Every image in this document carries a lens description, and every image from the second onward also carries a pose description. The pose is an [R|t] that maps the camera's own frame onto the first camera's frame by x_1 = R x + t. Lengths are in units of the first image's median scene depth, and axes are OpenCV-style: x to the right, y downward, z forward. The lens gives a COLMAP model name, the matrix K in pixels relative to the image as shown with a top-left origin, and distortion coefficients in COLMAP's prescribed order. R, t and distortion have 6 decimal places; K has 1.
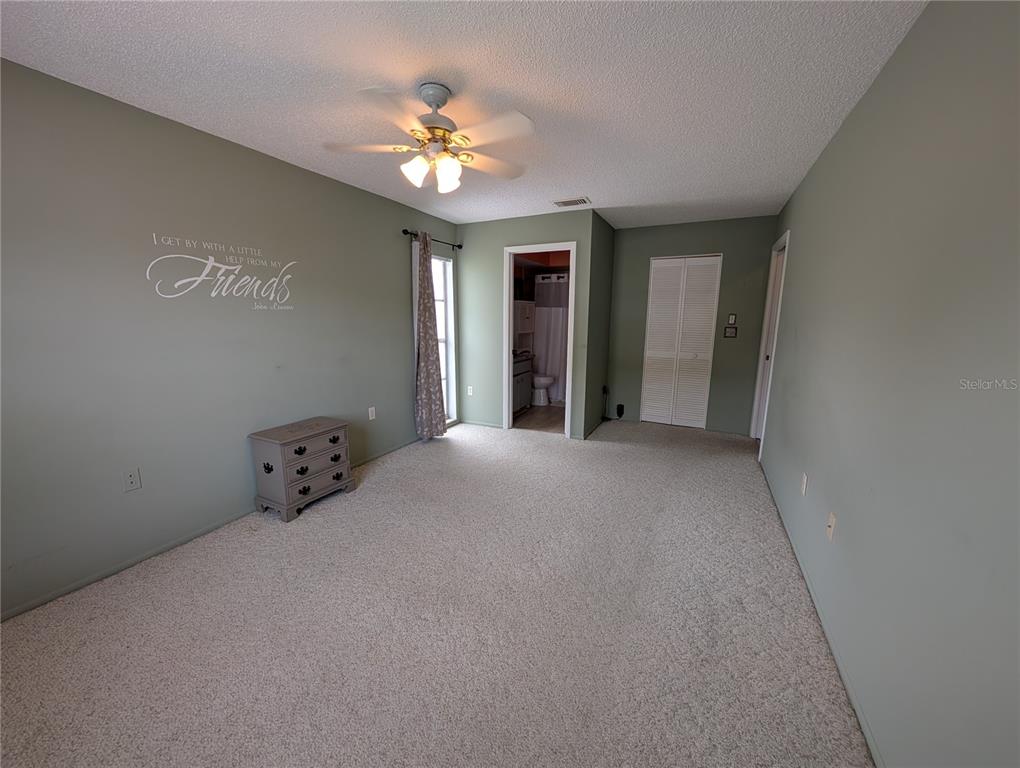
lens RADIAL K [[388.0, 0, 510.7], [0, 388.0, 385.5], [0, 0, 1]] dist [-0.002300, -0.000209]
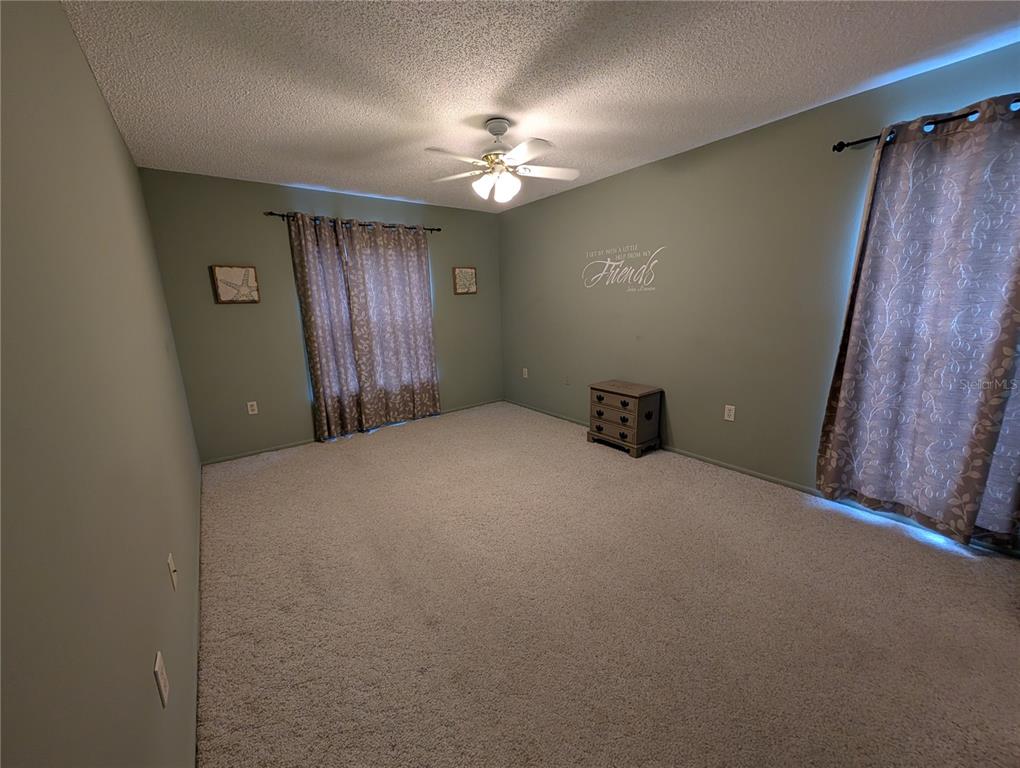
lens RADIAL K [[388.0, 0, 509.8], [0, 388.0, 385.6], [0, 0, 1]] dist [-0.002300, -0.000209]
pose [[-0.434732, 0.195221, -0.879146, 0.747977], [-0.136124, 0.950759, 0.278436, -0.199792], [0.890213, 0.240718, -0.386751, 1.199938]]
